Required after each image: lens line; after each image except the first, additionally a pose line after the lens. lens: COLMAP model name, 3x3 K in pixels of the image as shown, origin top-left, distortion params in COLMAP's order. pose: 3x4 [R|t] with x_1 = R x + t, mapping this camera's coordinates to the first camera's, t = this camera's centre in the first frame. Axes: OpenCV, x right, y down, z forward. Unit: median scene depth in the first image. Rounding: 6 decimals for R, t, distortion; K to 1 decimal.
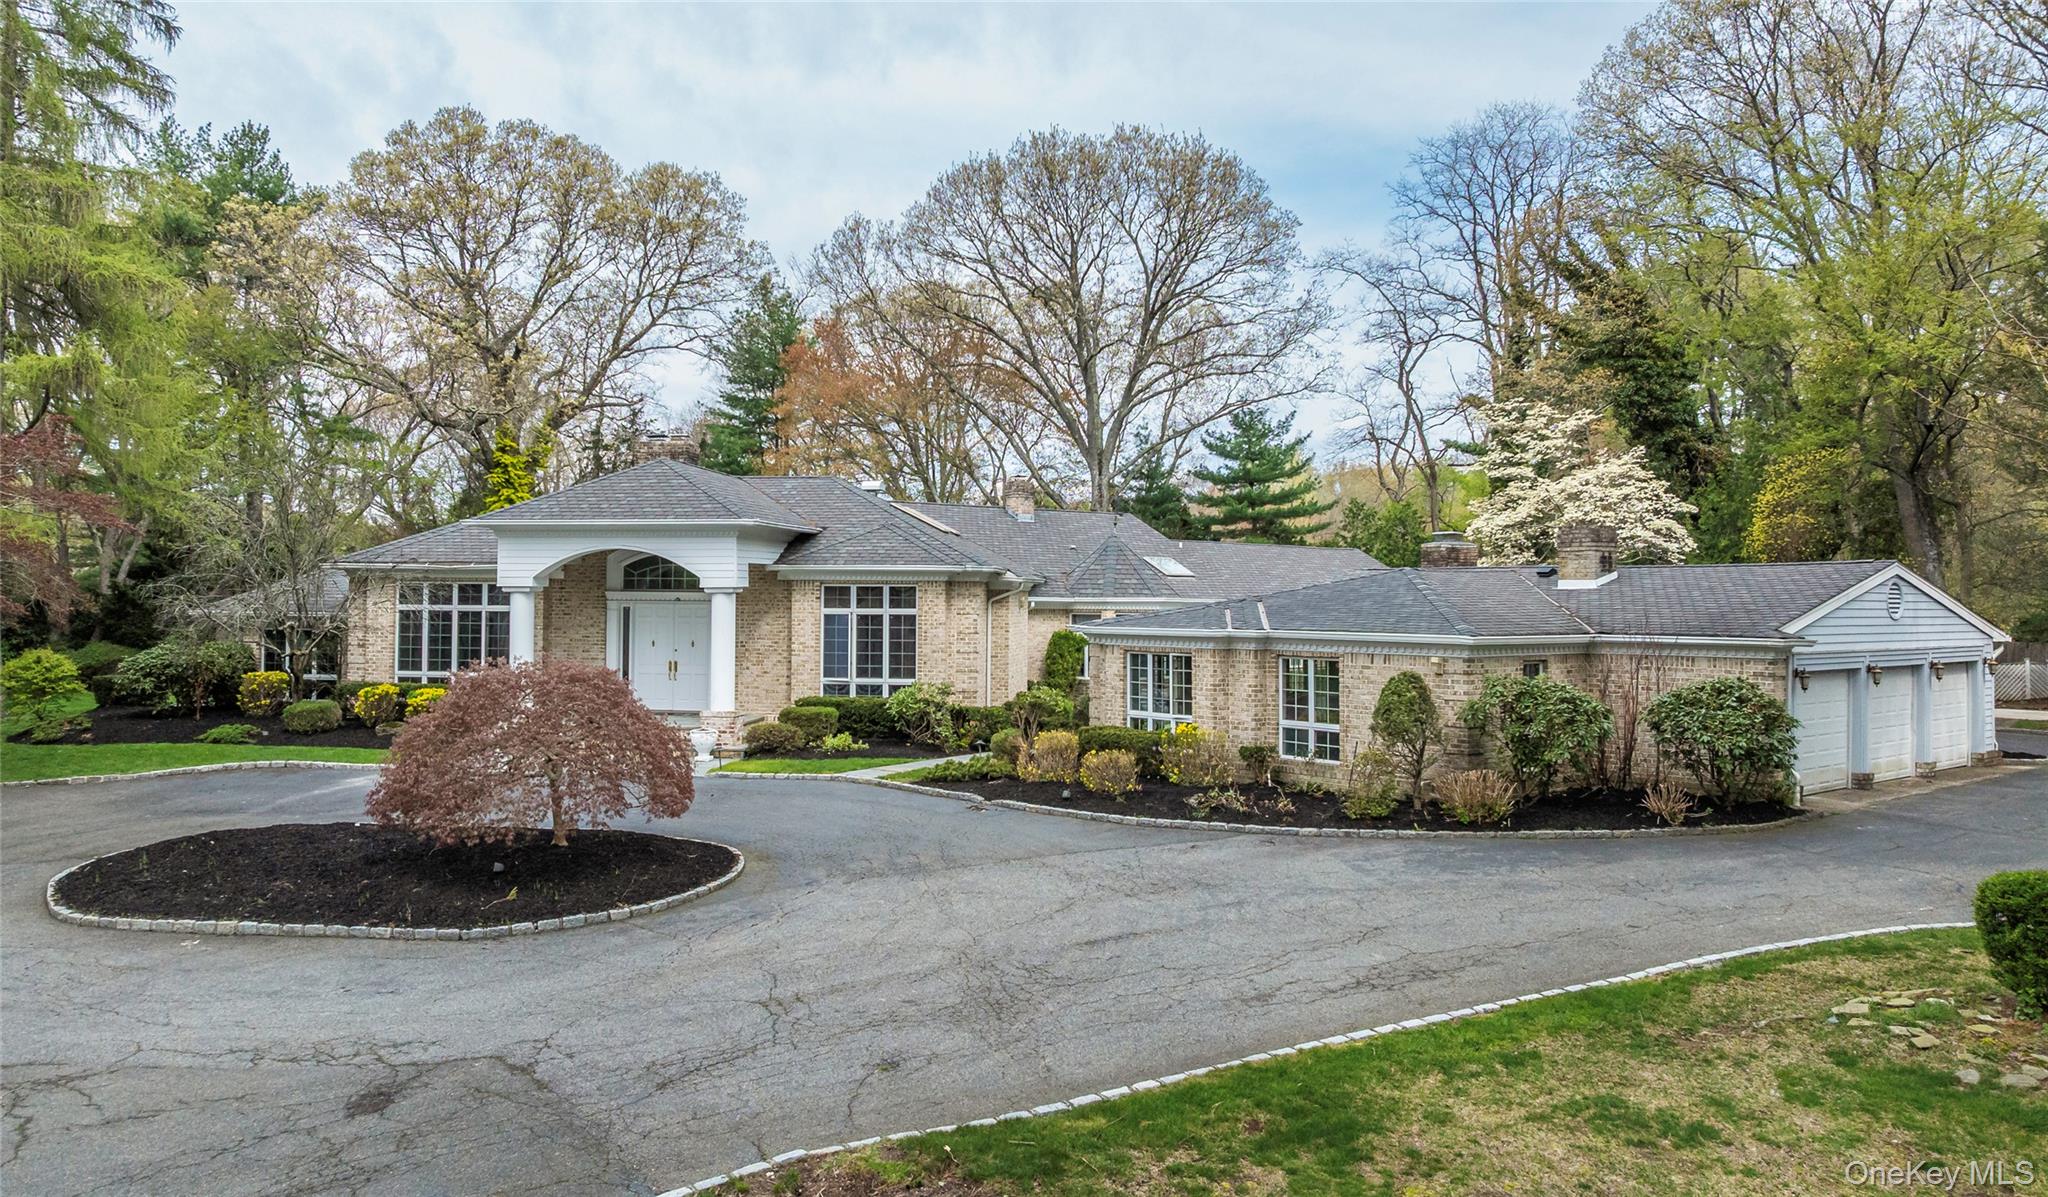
lens RADIAL K [[1447.4, 0, 992.3], [0, 1447.4, 554.6], [0, 0, 1]] dist [-0.042722, 0.005985]
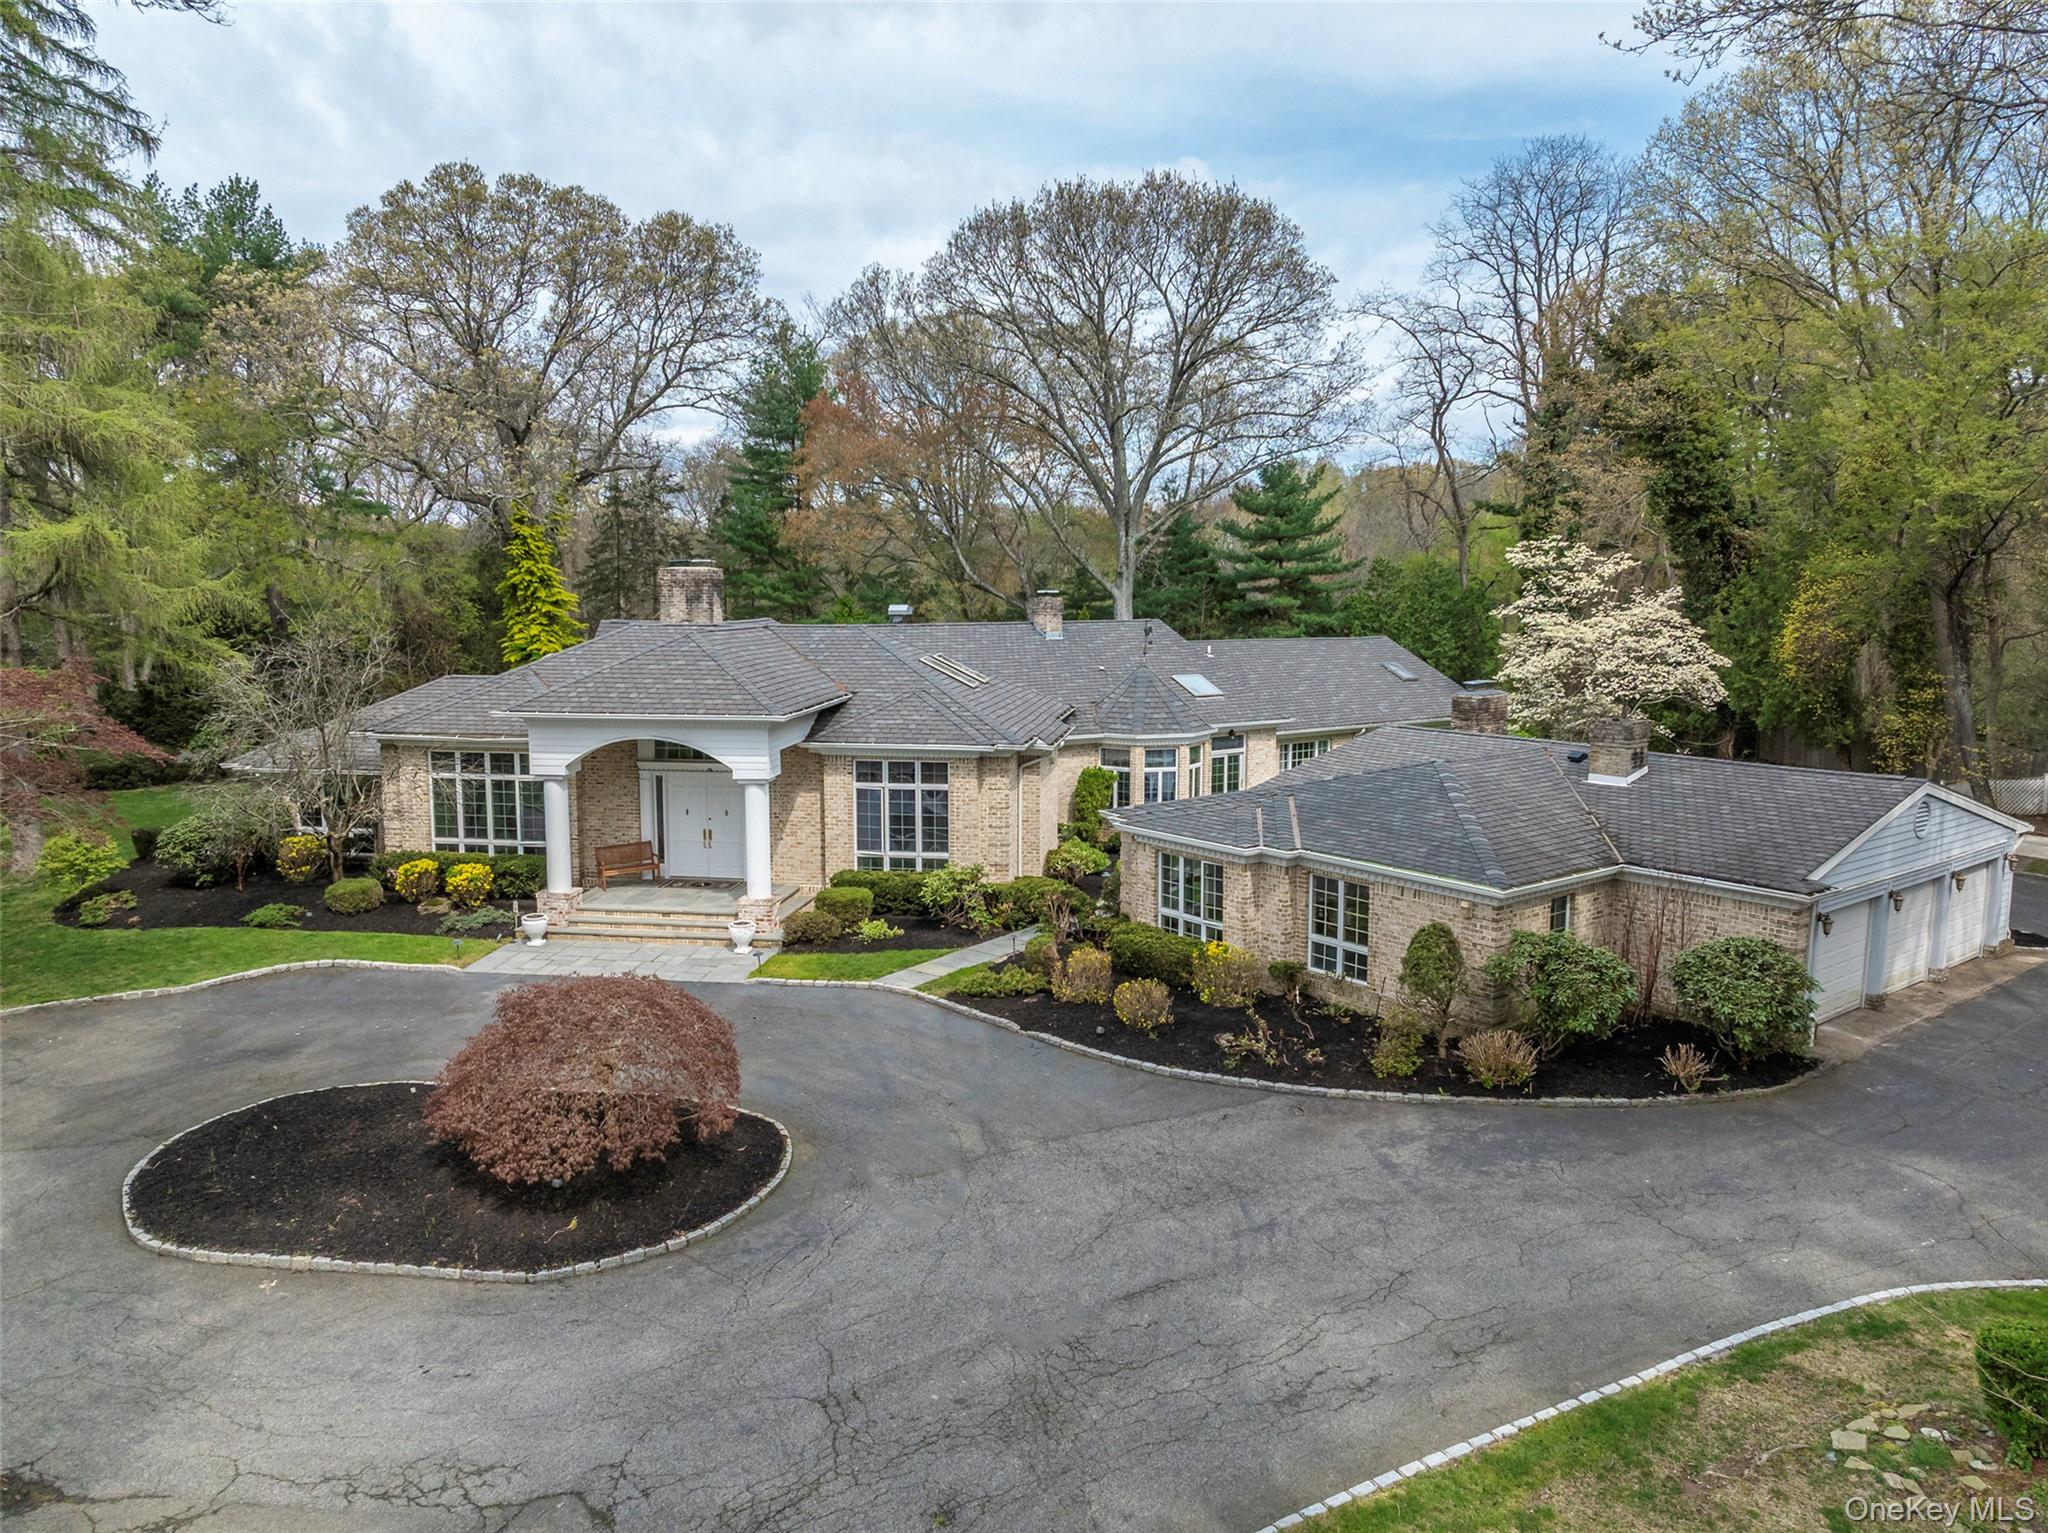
lens RADIAL K [[1442.6, 0, 1017.4], [0, 1442.6, 756.8], [0, 0, 1]] dist [-0.050281, 0.020704]
pose [[0.999989, -0.004048, 0.002270, -0.006667], [0.003666, 0.988893, 0.148581, -0.129118], [-0.002846, -0.148571, 0.988898, 0.013051]]
